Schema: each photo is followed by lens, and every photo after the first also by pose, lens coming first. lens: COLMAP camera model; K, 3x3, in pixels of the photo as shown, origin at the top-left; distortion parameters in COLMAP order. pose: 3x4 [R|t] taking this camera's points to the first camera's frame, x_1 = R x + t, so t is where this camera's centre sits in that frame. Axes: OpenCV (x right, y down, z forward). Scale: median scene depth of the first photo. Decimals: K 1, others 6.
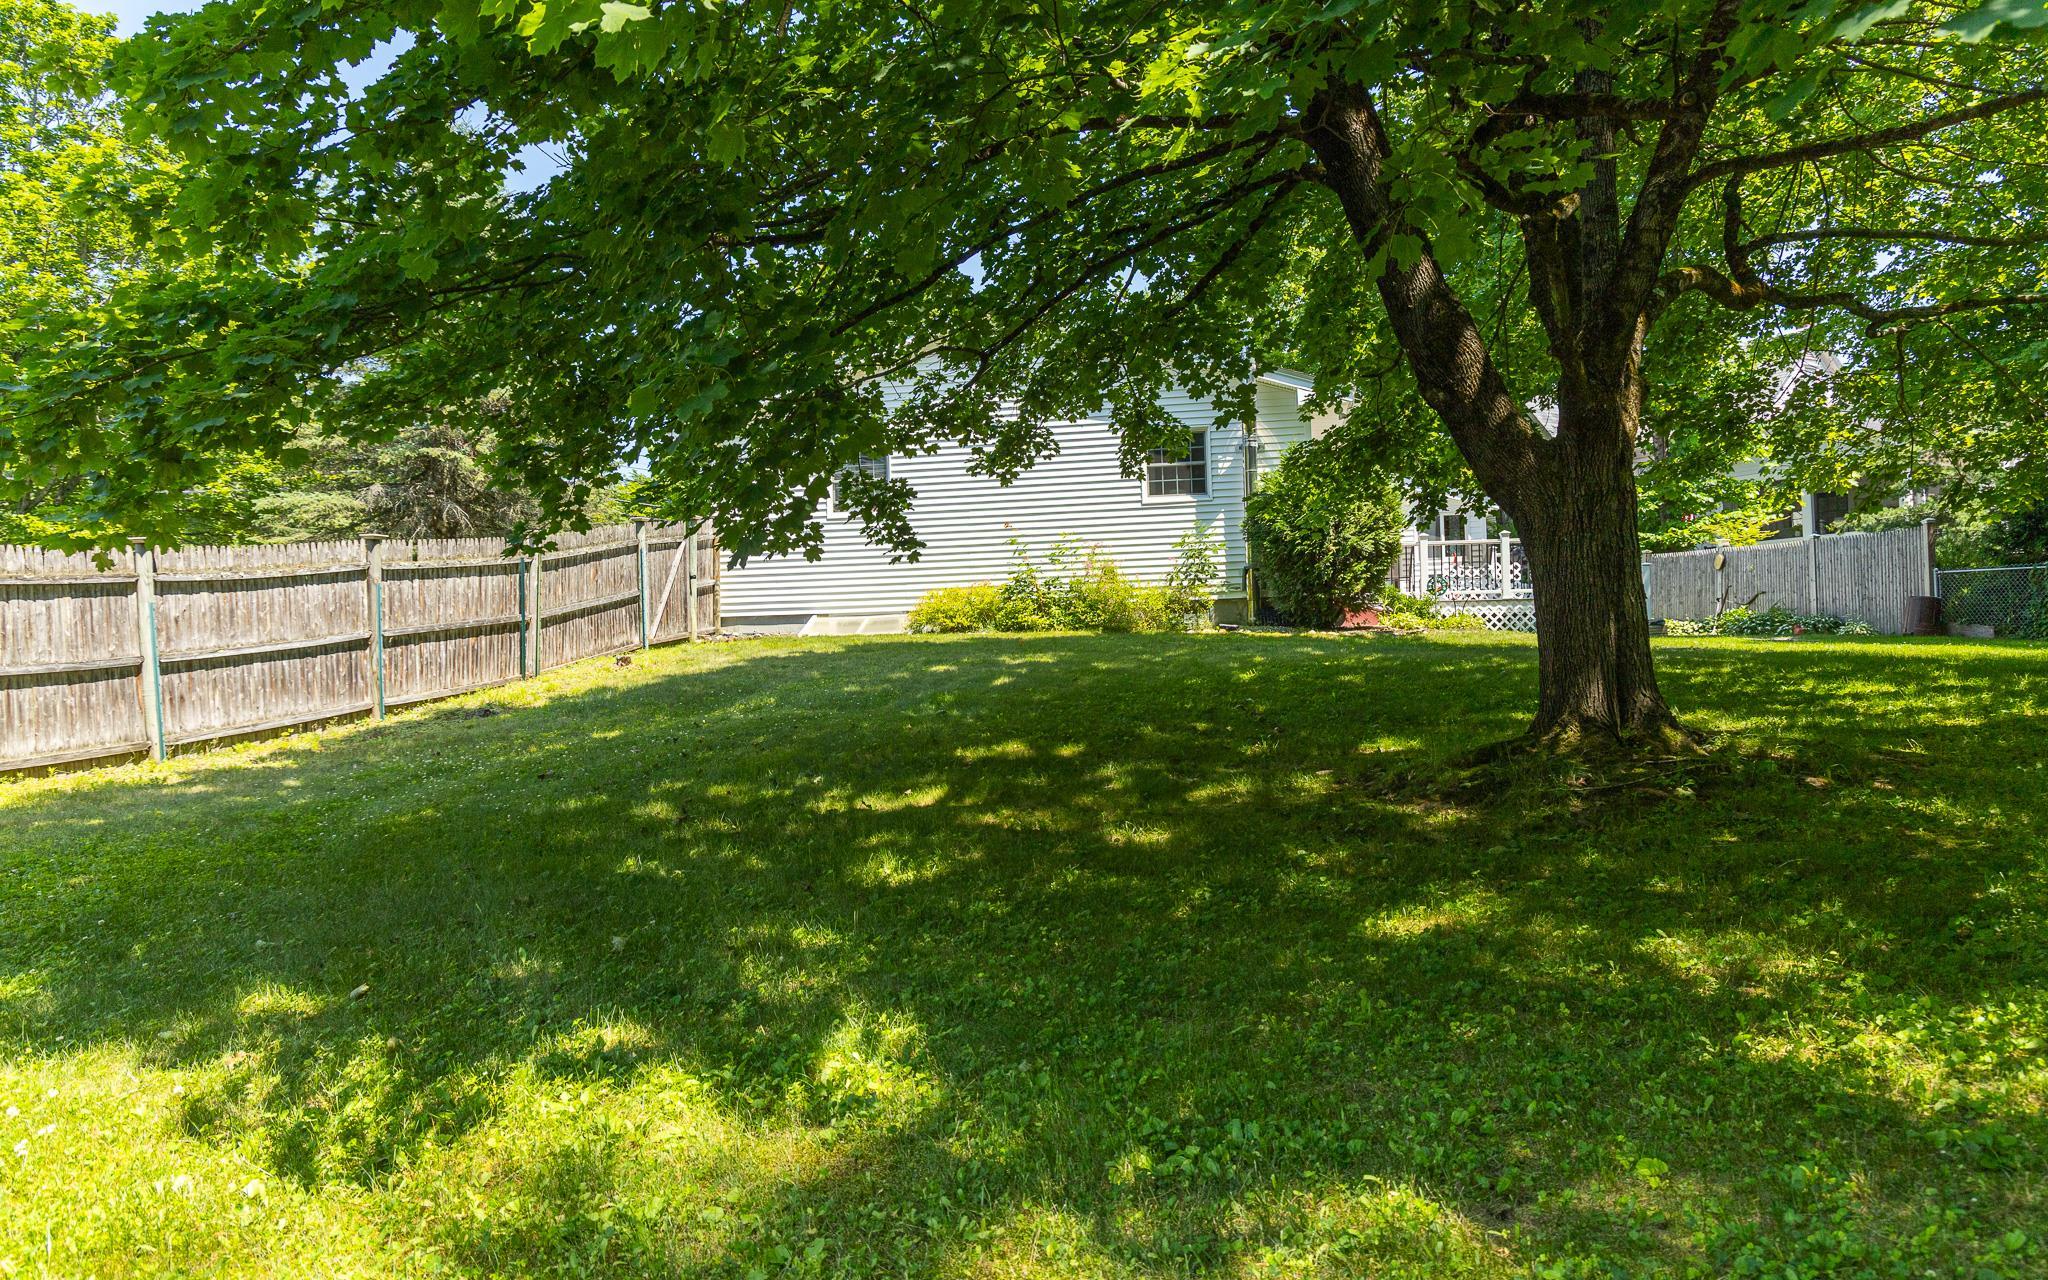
lens RADIAL K [[1403.3, 0, 1025.5], [0, 1403.3, 663.2], [0, 0, 1]] dist [0.003550, 0.046392]
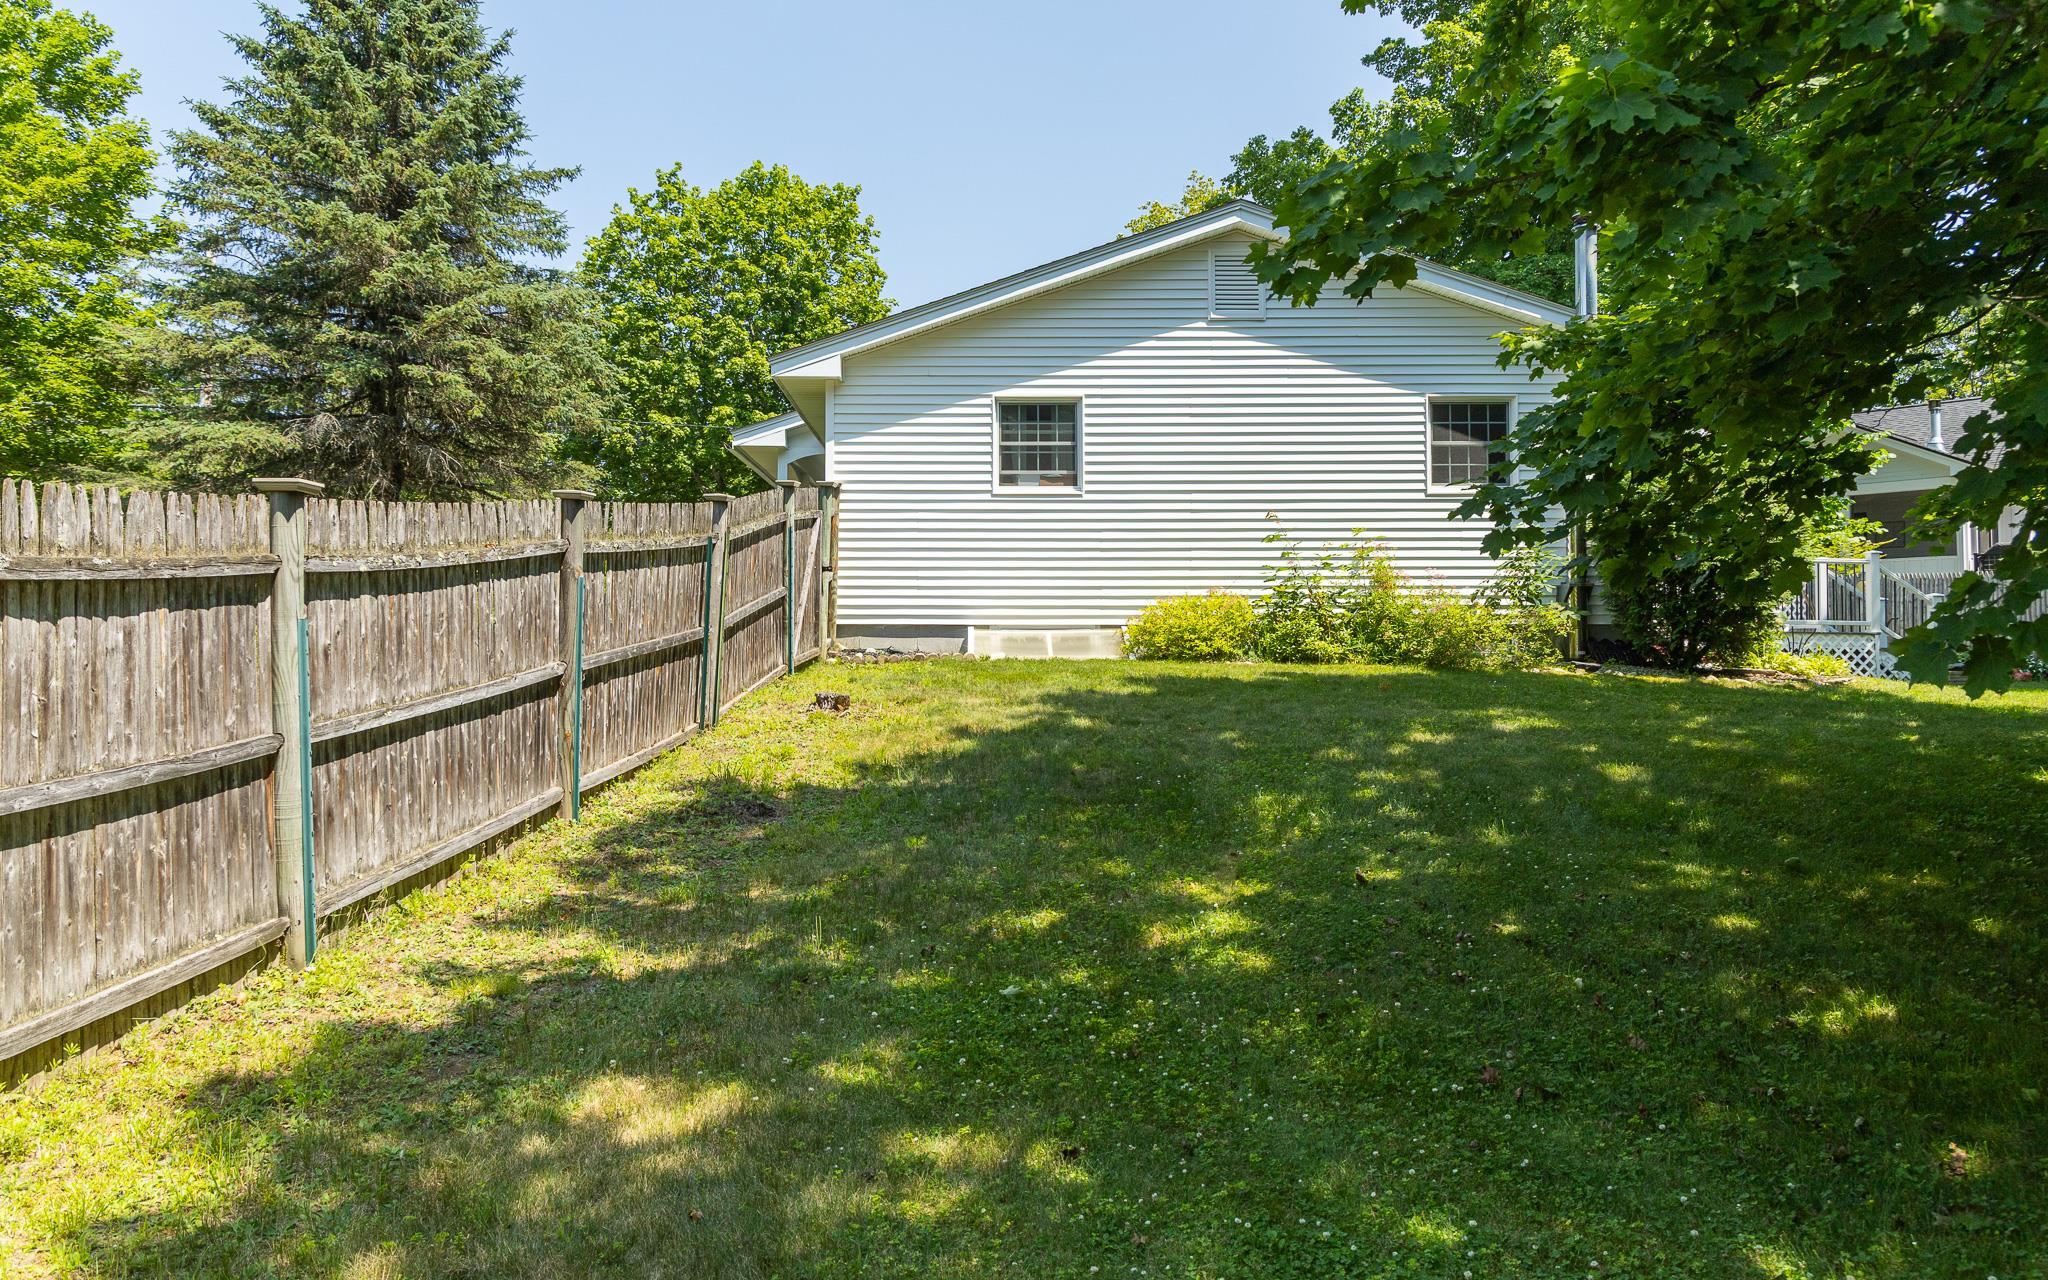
lens RADIAL K [[1447.3, 0, 1024.0], [0, 1447.3, 640.0], [0, 0, 1]] dist [0.024935, 0.002654]
pose [[0.987649, 0.031158, 0.153555, -0.386529], [-0.029761, 0.999492, -0.011390, -0.031757], [-0.153832, 0.006680, 0.988074, 0.414908]]
